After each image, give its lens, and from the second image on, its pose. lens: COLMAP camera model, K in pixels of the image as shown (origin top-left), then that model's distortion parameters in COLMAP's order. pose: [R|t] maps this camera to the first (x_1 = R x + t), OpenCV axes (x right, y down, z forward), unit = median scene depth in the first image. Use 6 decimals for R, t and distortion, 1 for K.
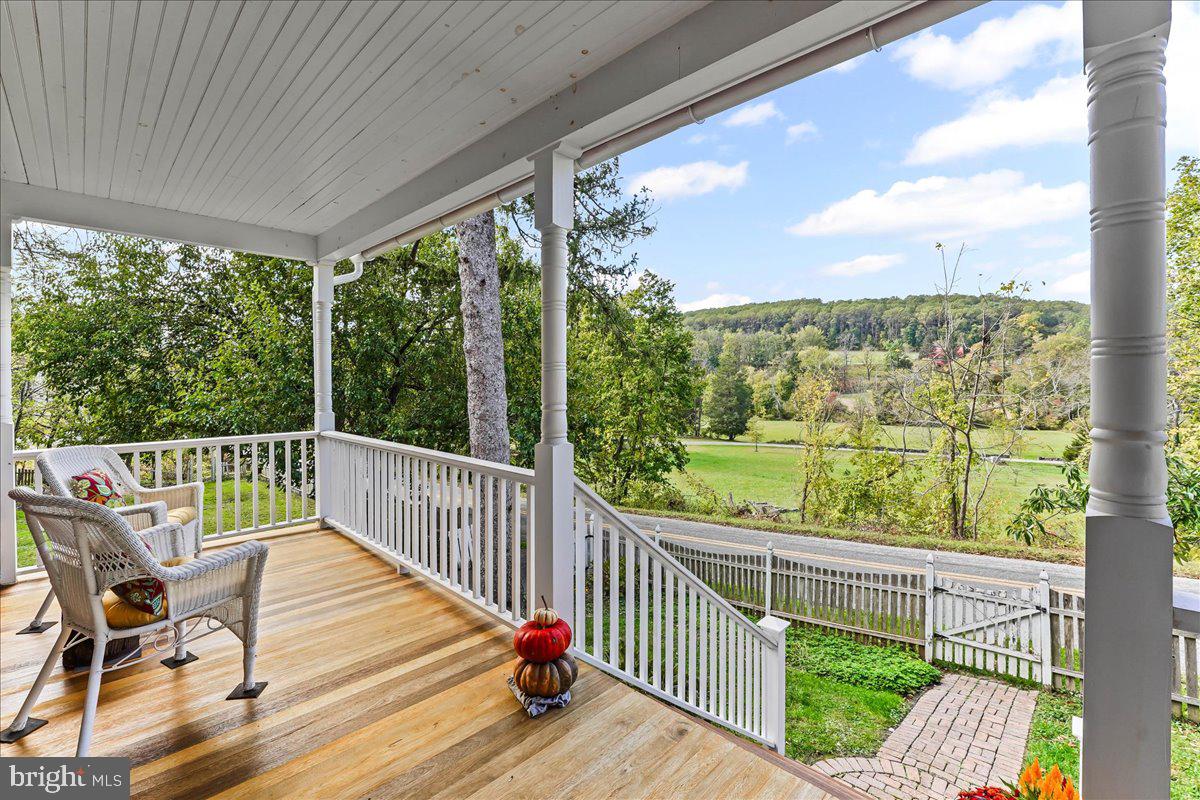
lens RADIAL K [[498.5, 0, 586.8], [0, 498.5, 398.5], [0, 0, 1]] dist [-0.014821, 0.000157]
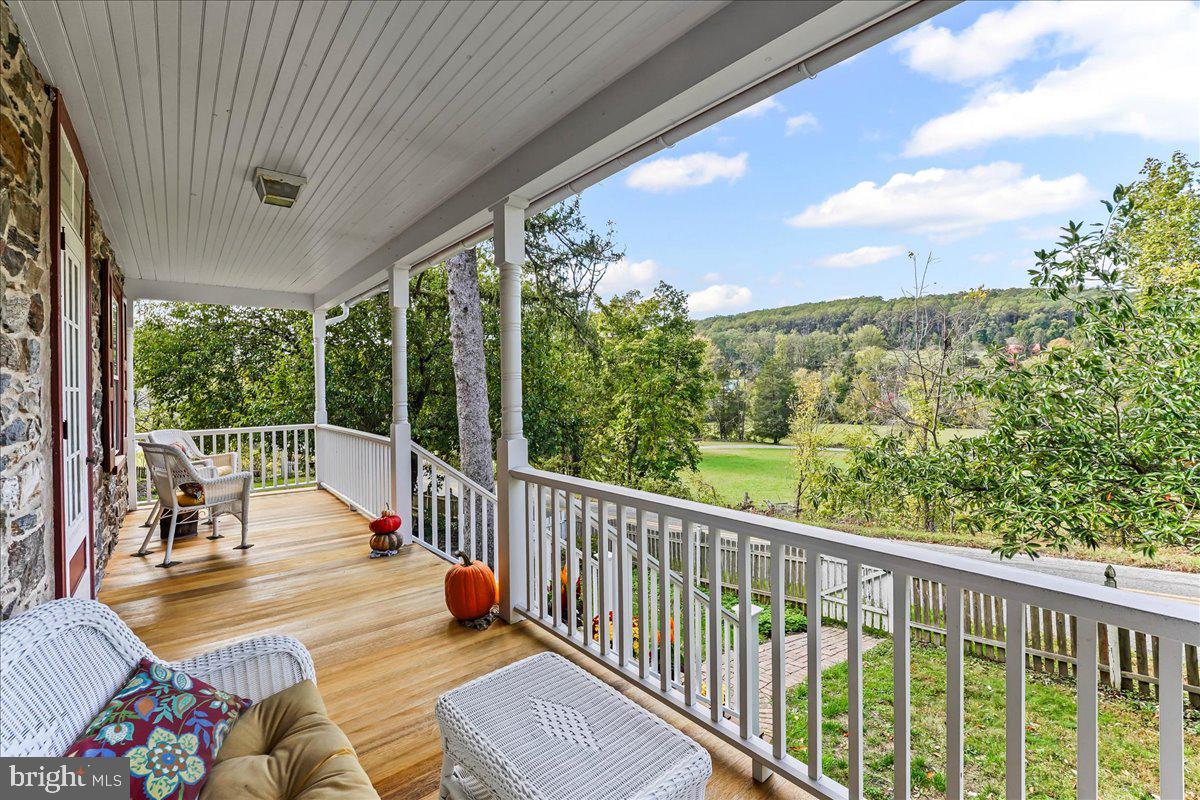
lens RADIAL K [[498.5, 0, 586.8], [0, 498.5, 398.5], [0, 0, 1]] dist [-0.014821, 0.000157]
pose [[0.994155, -0.010295, -0.107467, 0.151976], [0.009264, 0.999906, -0.010089, 0.004241], [0.107561, 0.009035, 0.994157, -0.140597]]
